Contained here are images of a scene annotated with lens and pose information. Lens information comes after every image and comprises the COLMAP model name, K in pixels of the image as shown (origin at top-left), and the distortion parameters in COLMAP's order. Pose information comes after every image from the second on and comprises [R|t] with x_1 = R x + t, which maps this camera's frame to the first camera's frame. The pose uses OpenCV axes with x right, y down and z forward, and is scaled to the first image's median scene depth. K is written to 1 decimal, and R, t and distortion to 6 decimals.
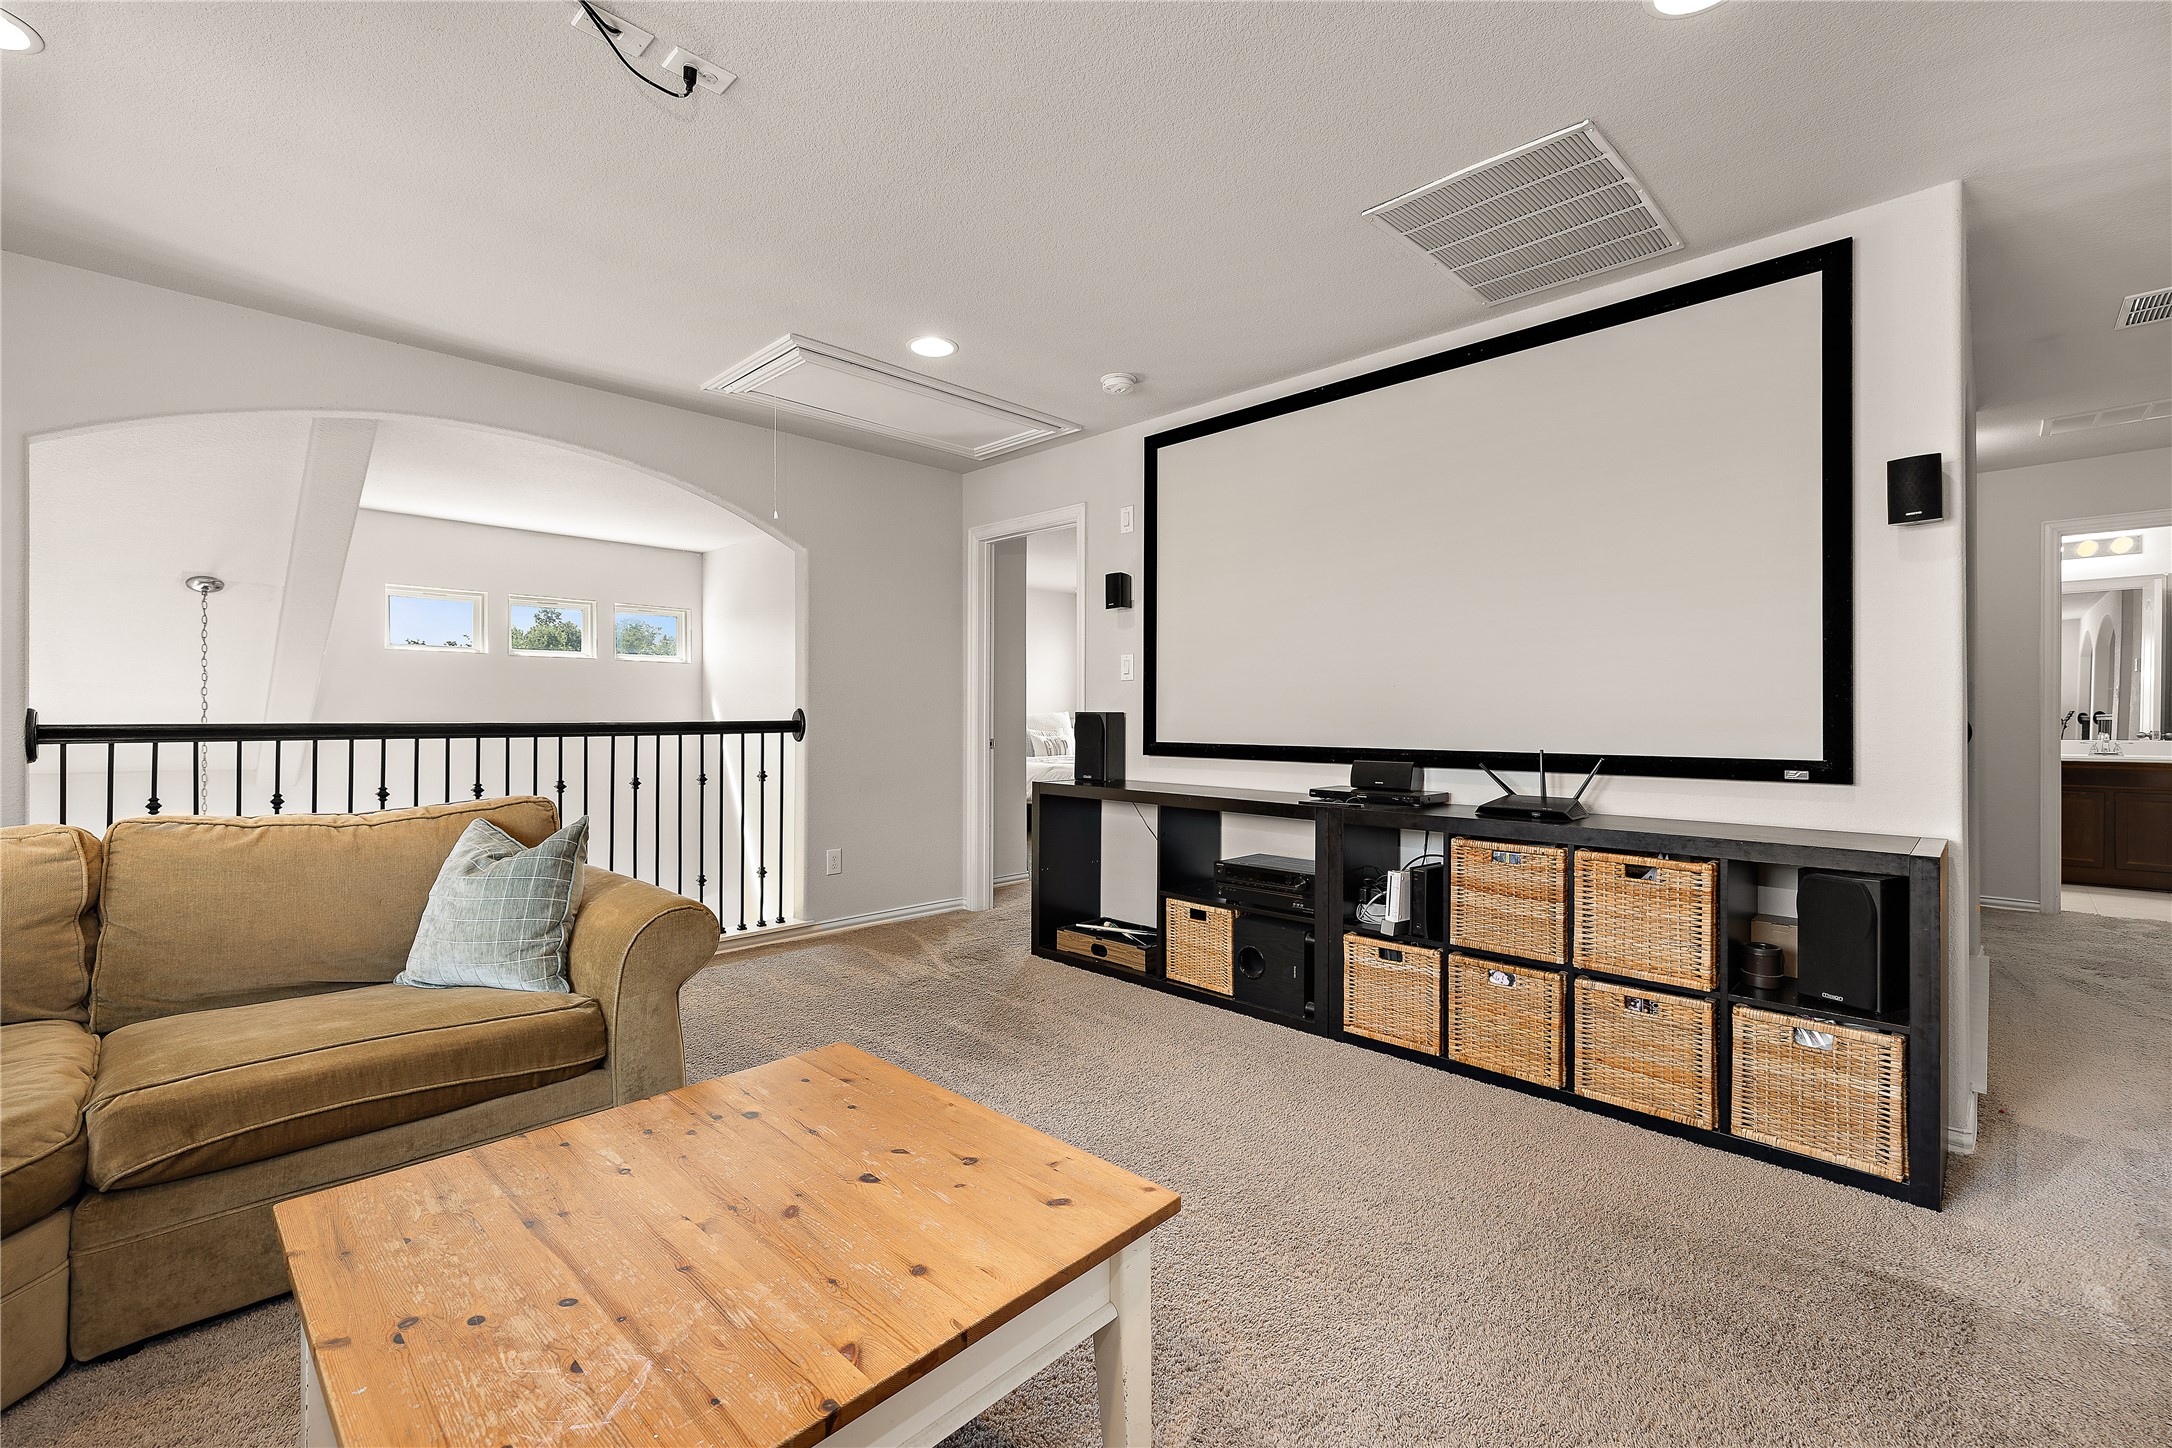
lens RADIAL K [[929.3, 0, 1084.4], [0, 929.3, 713.2], [0, 0, 1]] dist [0.001278, 0.000805]
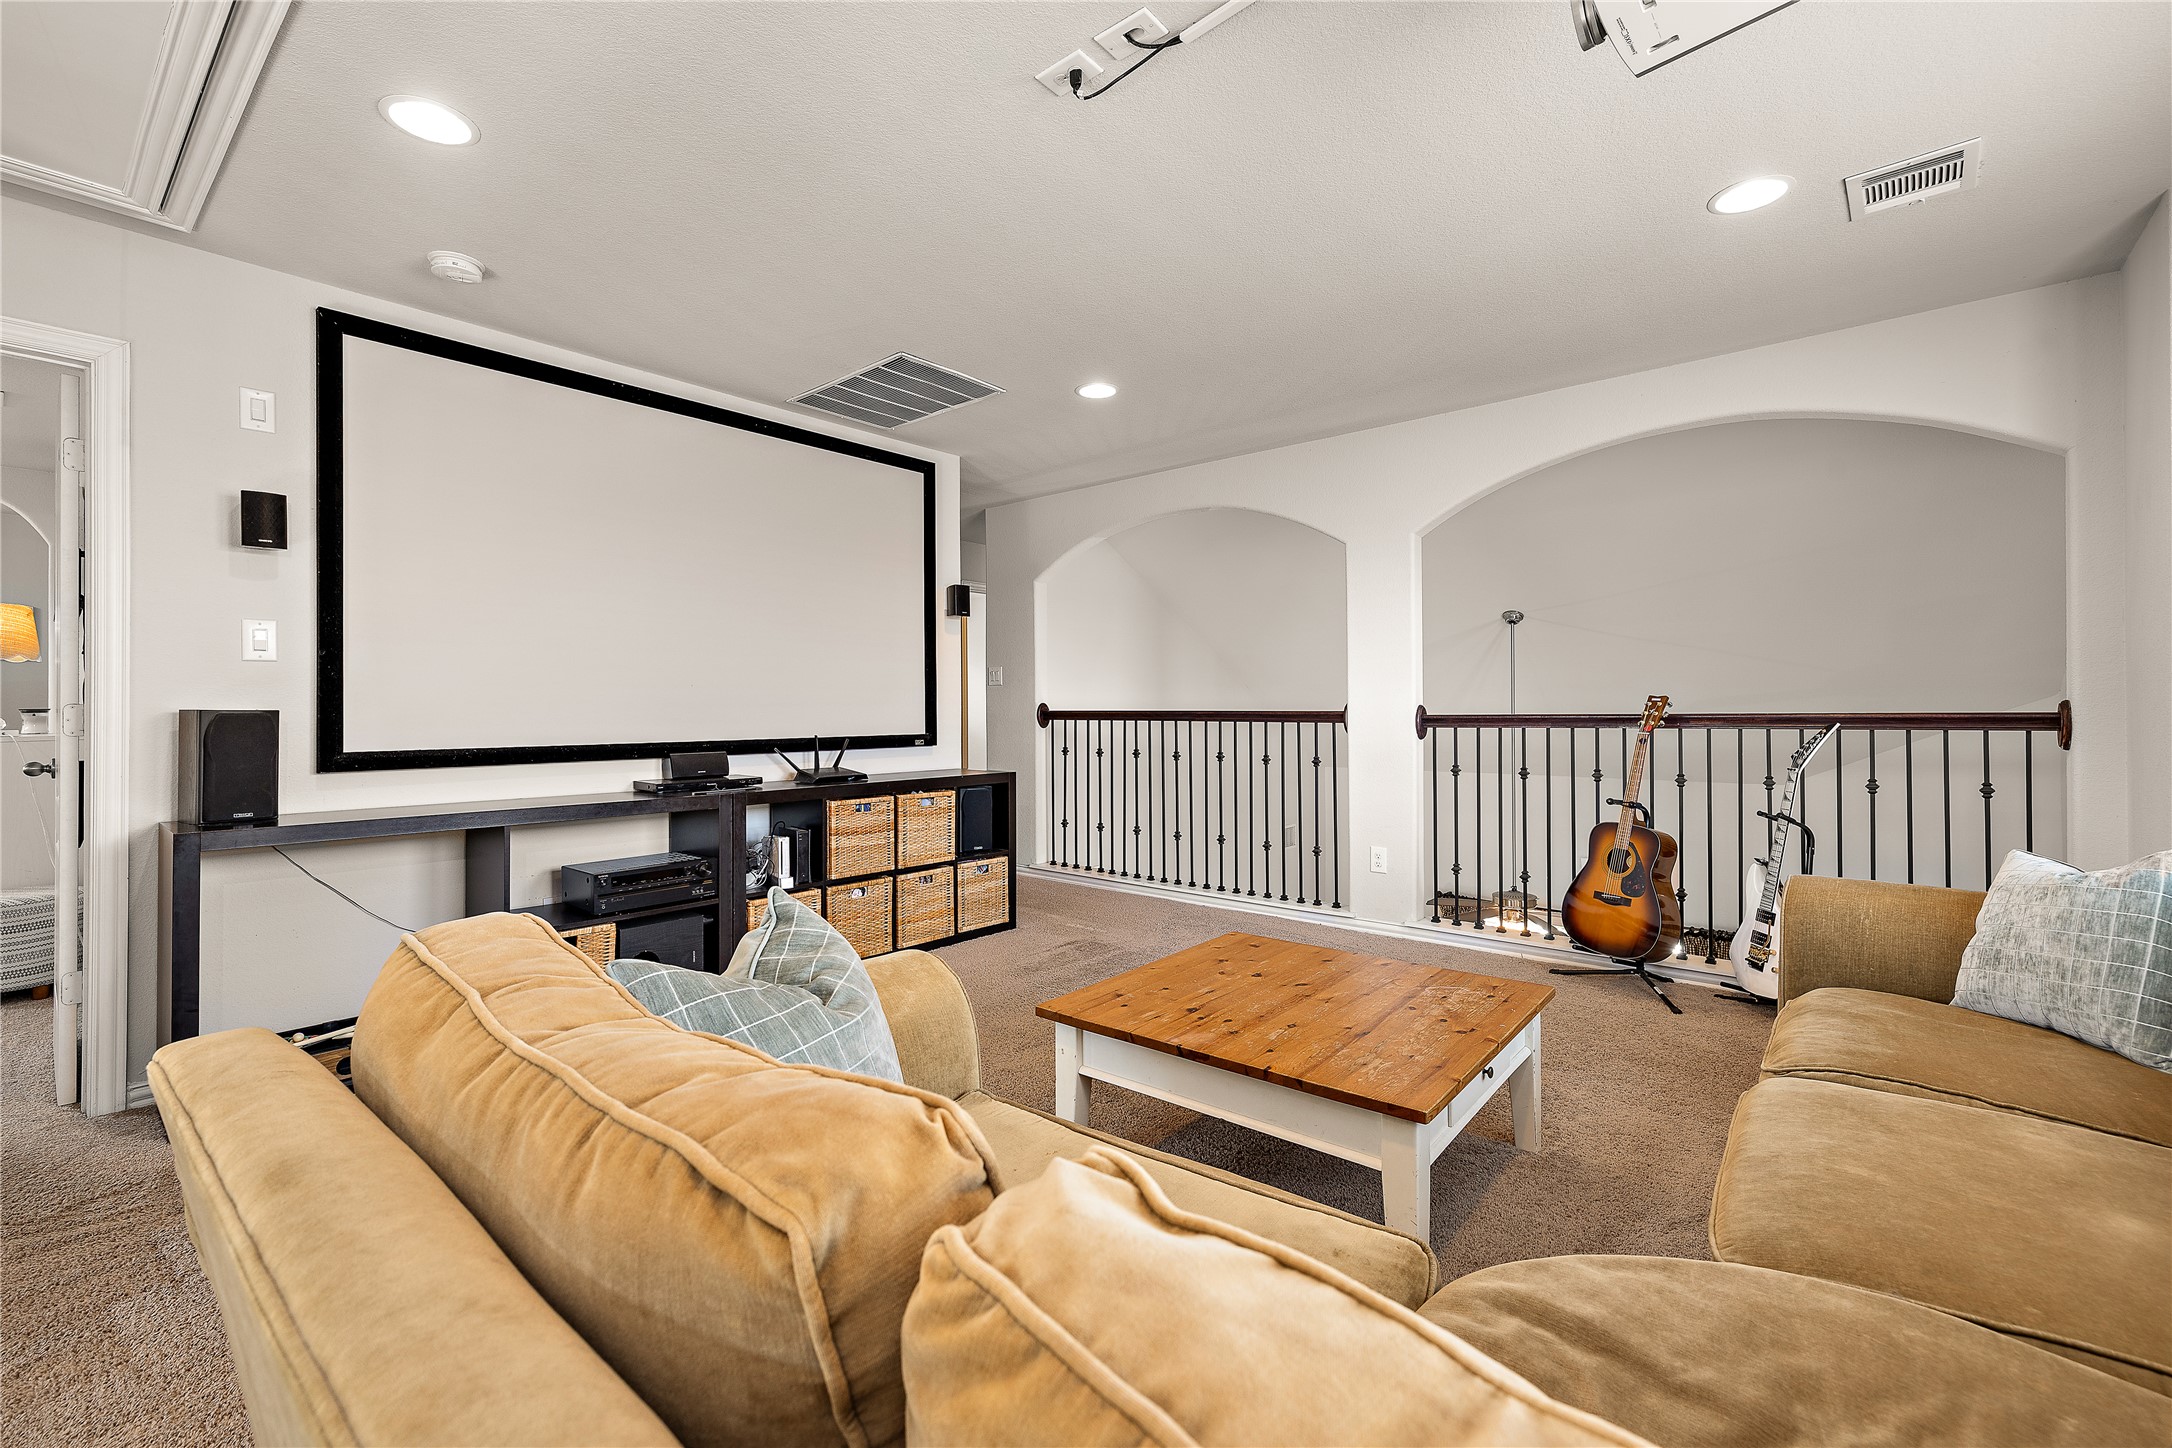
lens RADIAL K [[929.3, 0, 1082.7], [0, 929.3, 710.9], [0, 0, 1]] dist [0.001278, 0.000805]
pose [[-0.078902, -0.004337, 0.996873, -1.073158], [0.003274, 0.999984, 0.004610, -0.003193], [-0.996877, 0.003628, -0.078886, 0.806682]]
